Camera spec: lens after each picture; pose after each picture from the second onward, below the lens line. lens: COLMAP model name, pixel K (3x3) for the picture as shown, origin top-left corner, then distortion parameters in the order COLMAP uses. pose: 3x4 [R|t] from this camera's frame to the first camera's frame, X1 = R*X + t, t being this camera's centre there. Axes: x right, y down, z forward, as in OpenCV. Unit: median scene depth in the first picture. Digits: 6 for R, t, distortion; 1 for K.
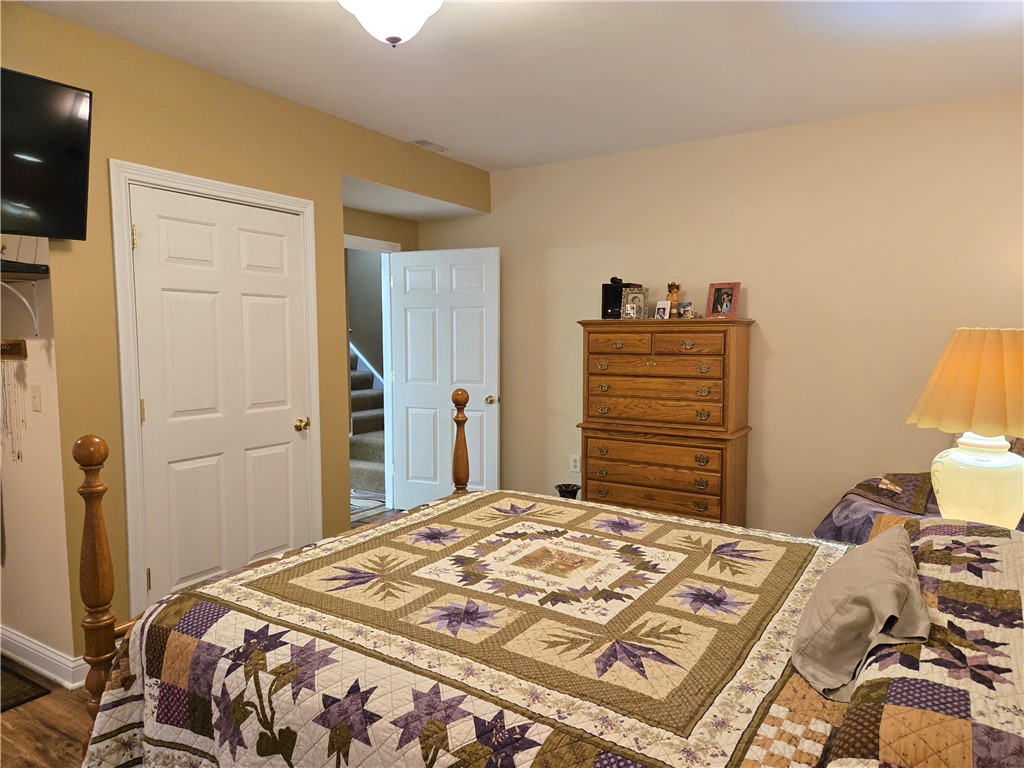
lens RADIAL K [[690.7, 0, 516.7], [0, 690.7, 380.7], [0, 0, 1]] dist [0.059647, -0.019271]
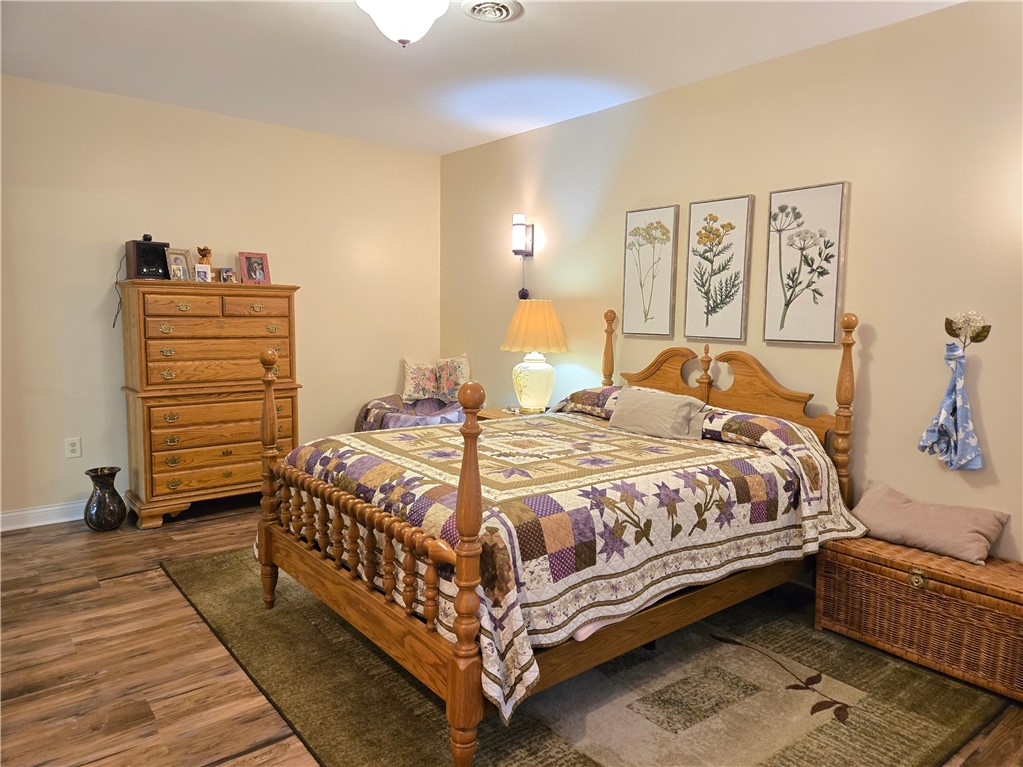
lens RADIAL K [[690.0, 0, 519.9], [0, 690.0, 385.8], [0, 0, 1]] dist [0.059647, -0.019271]
pose [[0.314588, -0.096181, 0.944343, -0.670013], [0.051781, 0.995111, 0.084102, 0.000409], [-0.947815, 0.022441, 0.318030, 0.247224]]
